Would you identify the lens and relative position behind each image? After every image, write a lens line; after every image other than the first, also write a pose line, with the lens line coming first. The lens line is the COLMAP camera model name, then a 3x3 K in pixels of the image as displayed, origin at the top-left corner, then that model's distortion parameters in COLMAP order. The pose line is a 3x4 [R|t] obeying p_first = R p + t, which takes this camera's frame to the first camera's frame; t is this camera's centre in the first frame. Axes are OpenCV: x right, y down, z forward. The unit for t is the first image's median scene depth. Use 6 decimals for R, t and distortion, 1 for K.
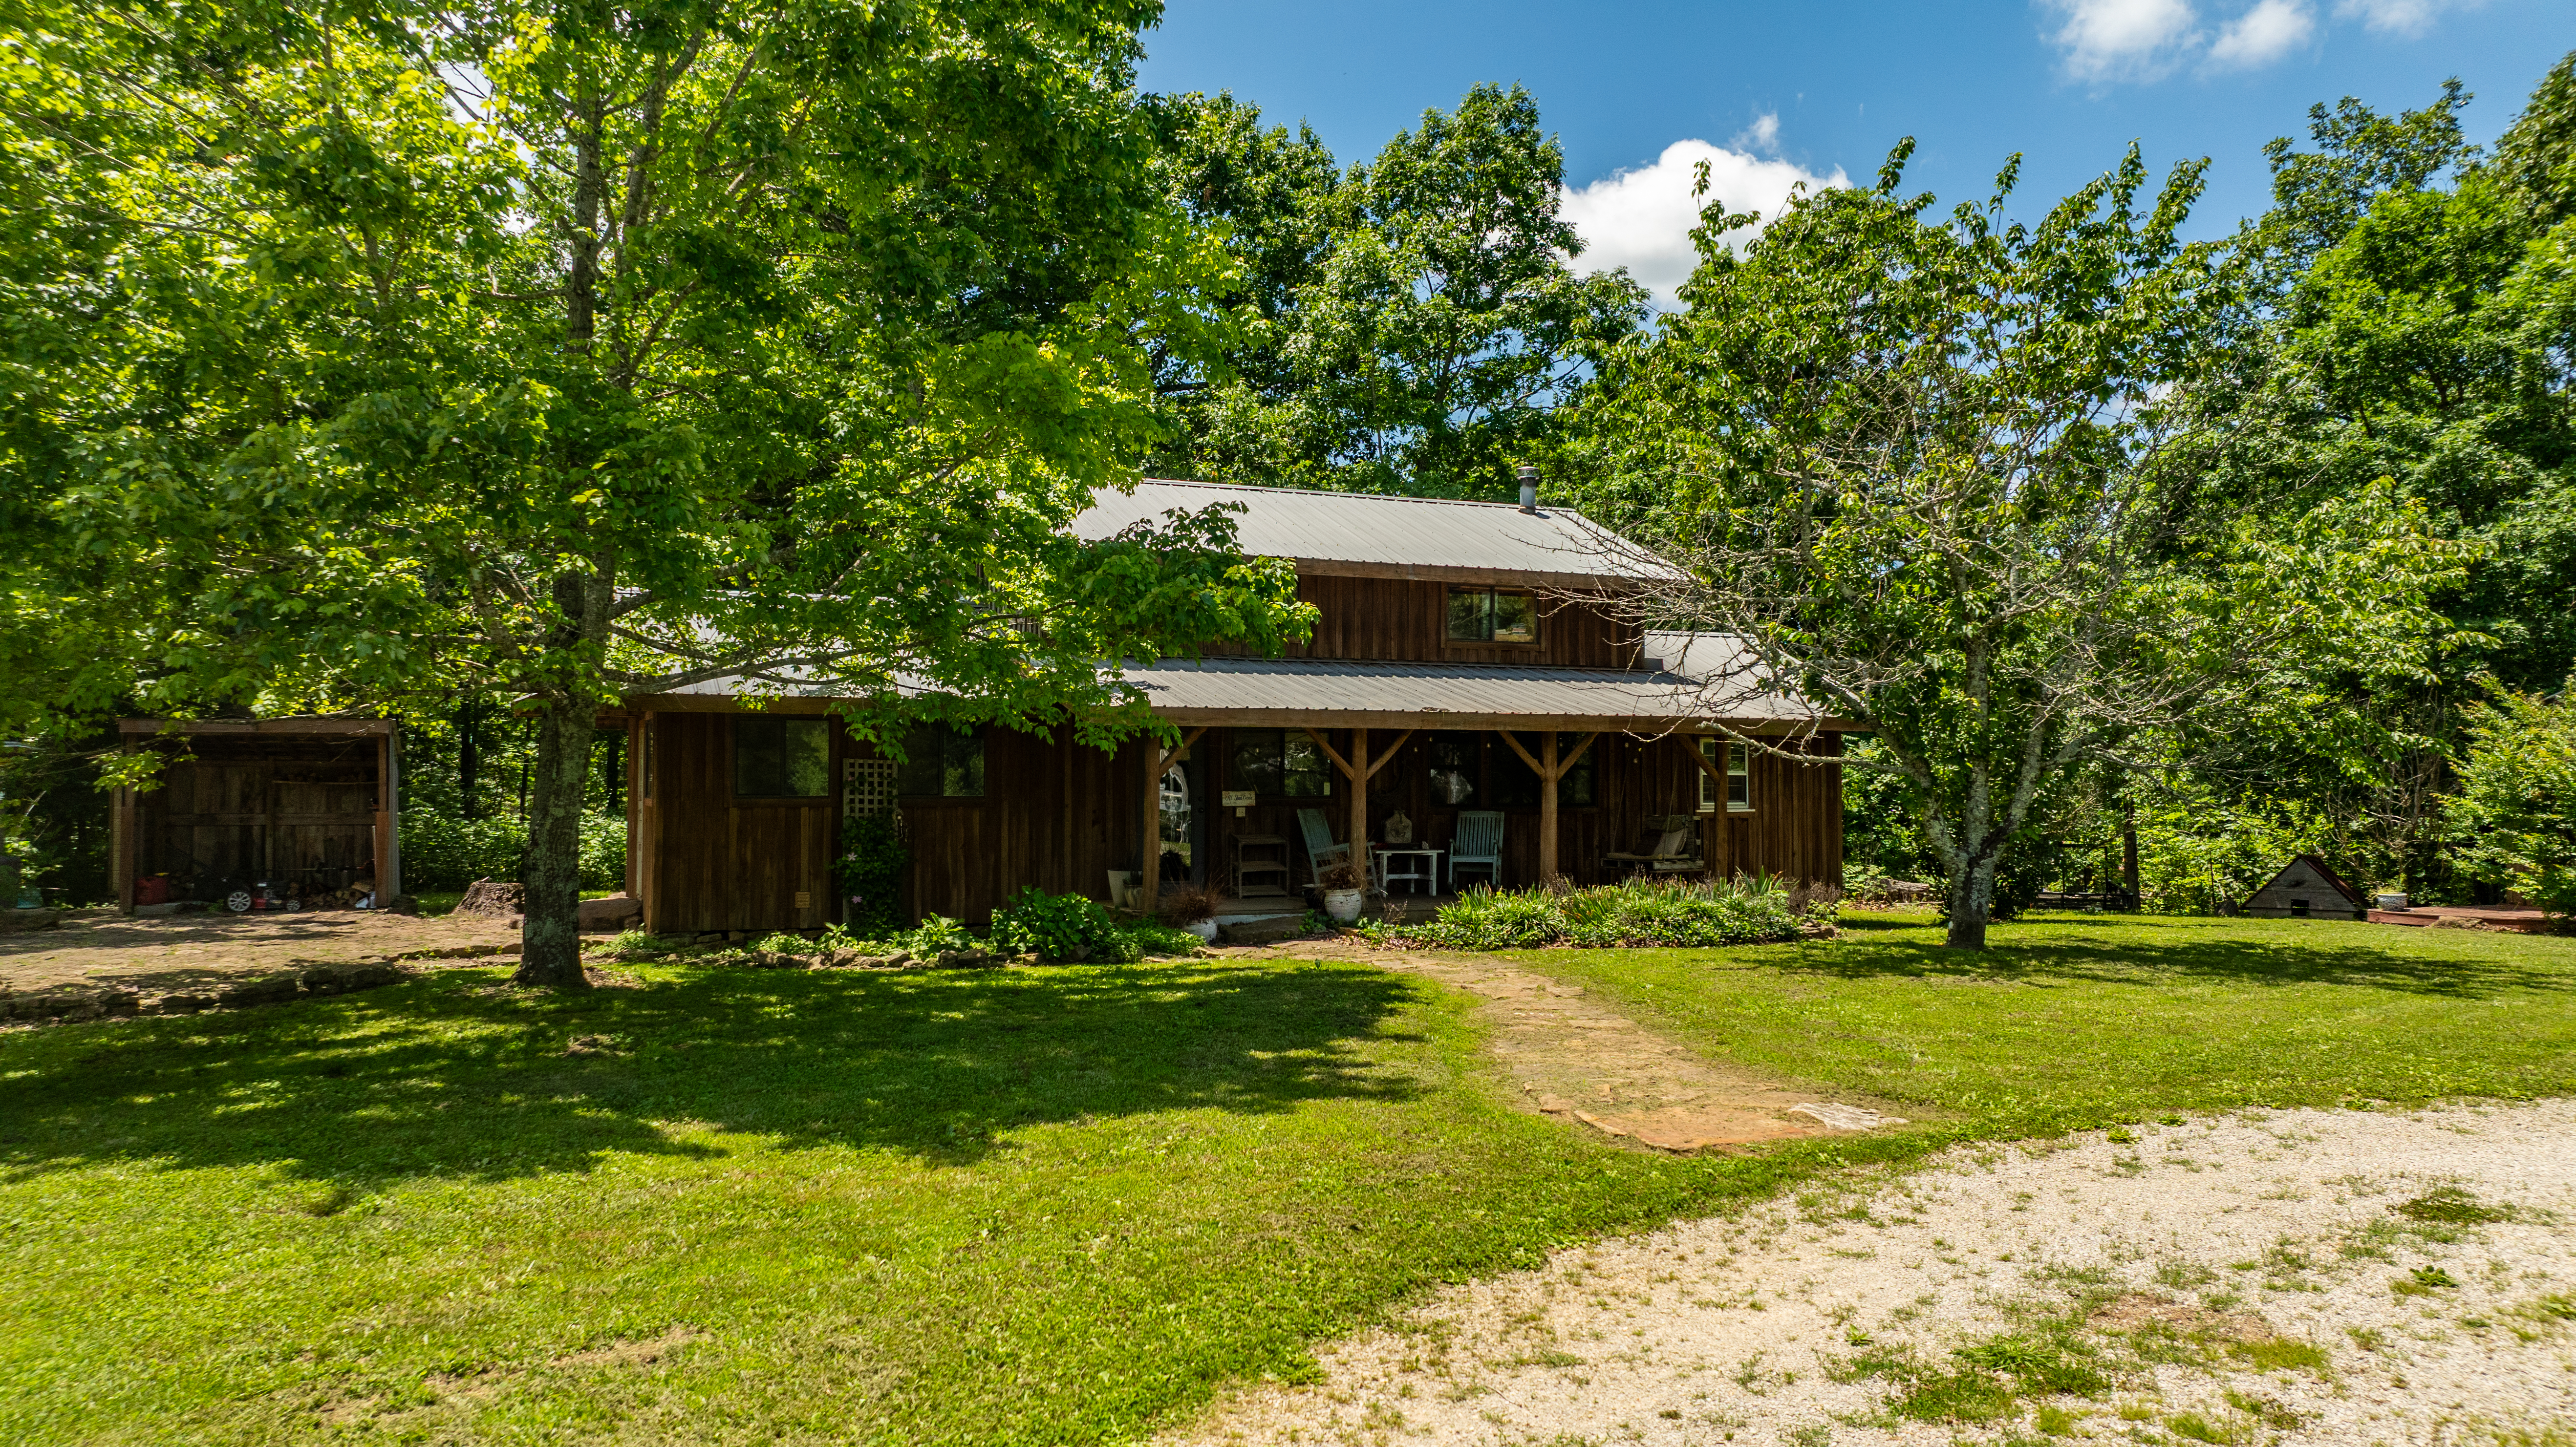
lens RADIAL K [[1793.9, 0, 1288.1], [0, 1793.9, 736.3], [0, 0, 1]] dist [-0.027517, 0.020985]
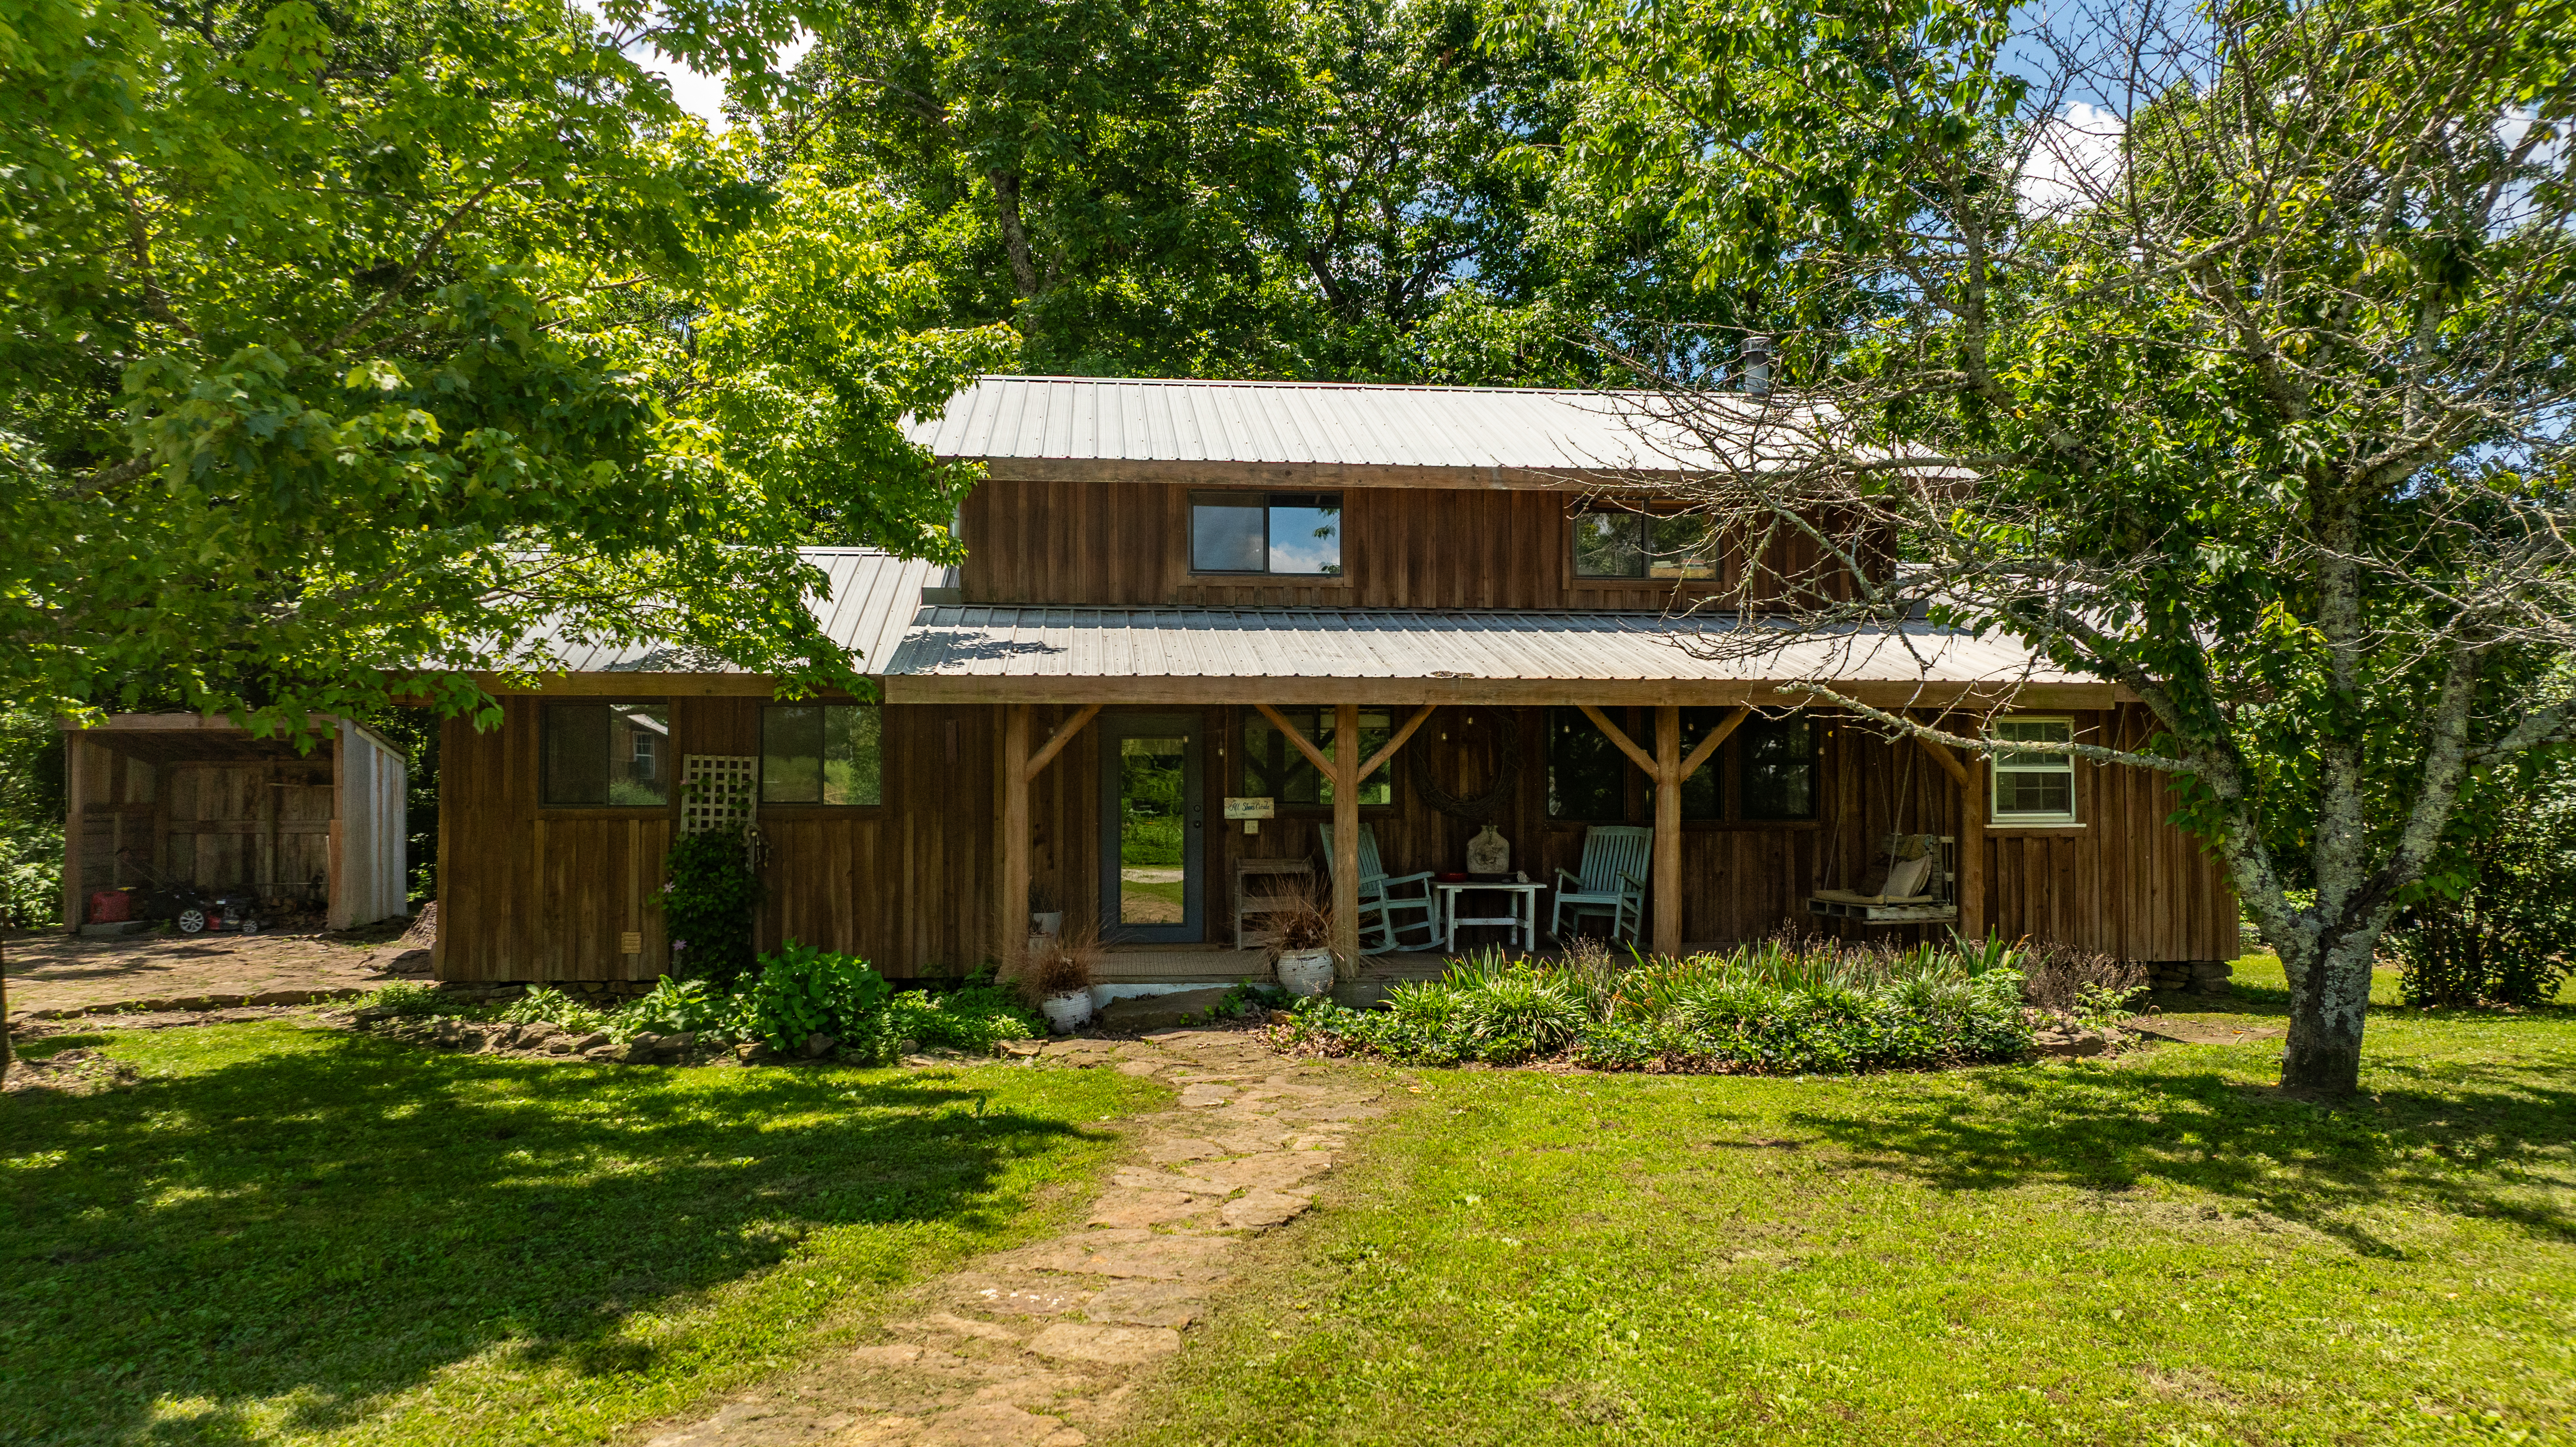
lens RADIAL K [[1793.9, 0, 1288.9], [0, 1793.9, 712.0], [0, 0, 1]] dist [-0.027517, 0.020985]
pose [[0.954172, -0.013806, -0.298939, 0.212151], [0.010942, 0.999877, -0.011252, 0.004961], [0.299058, 0.007466, 0.954206, 0.344064]]
